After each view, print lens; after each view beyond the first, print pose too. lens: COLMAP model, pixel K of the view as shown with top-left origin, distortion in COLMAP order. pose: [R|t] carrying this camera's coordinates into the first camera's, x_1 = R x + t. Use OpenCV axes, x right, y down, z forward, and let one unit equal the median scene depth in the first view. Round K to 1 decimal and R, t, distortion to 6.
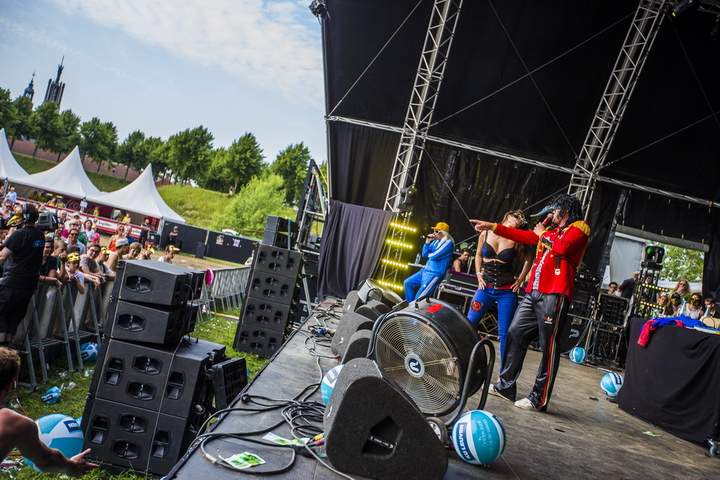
lens RADIAL K [[690.8, 0, 360.1], [0, 690.8, 252.8], [0, 0, 1]] dist [0.013536, 0.124335]
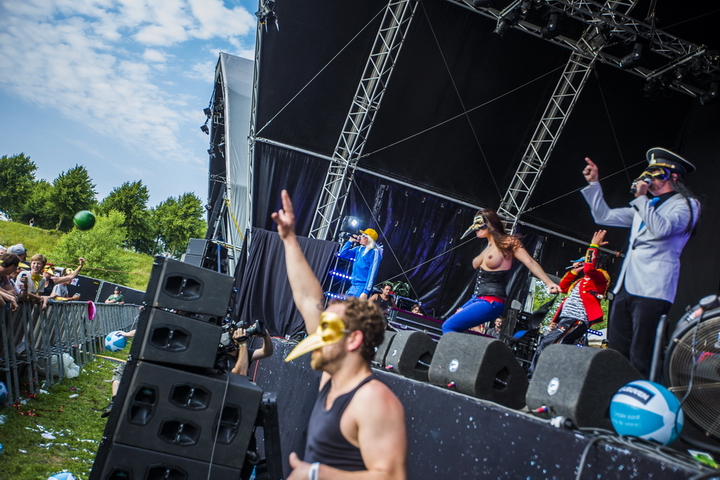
lens RADIAL K [[690.8, 0, 360.1], [0, 690.8, 252.8], [0, 0, 1]] dist [0.013536, 0.124335]
pose [[0.967345, 0.052774, 0.247910, -0.126640], [-0.033802, 0.996208, -0.080171, 0.024126], [-0.251201, 0.069173, 0.965460, 0.089250]]
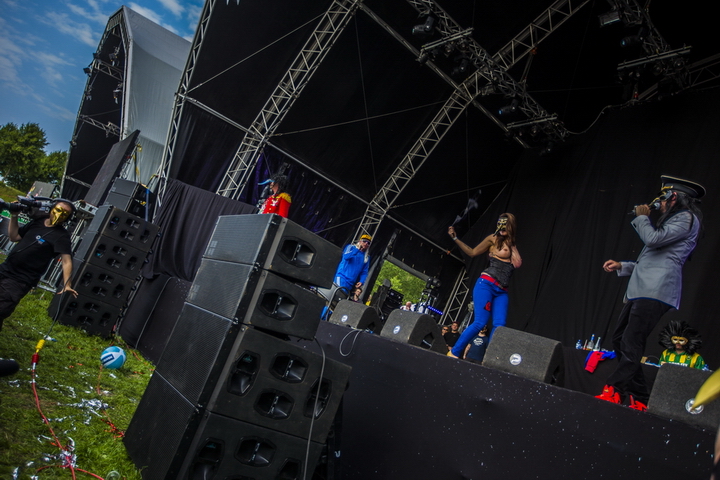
lens RADIAL K [[551.3, 0, 360.0], [0, 551.3, 240.0], [0, 0, 1]] dist [-0.004360, 0.002888]
pose [[0.813012, 0.194587, 0.548769, -0.227805], [-0.178592, 0.980412, -0.083056, 0.026517], [-0.554181, -0.030480, 0.831838, 0.194682]]
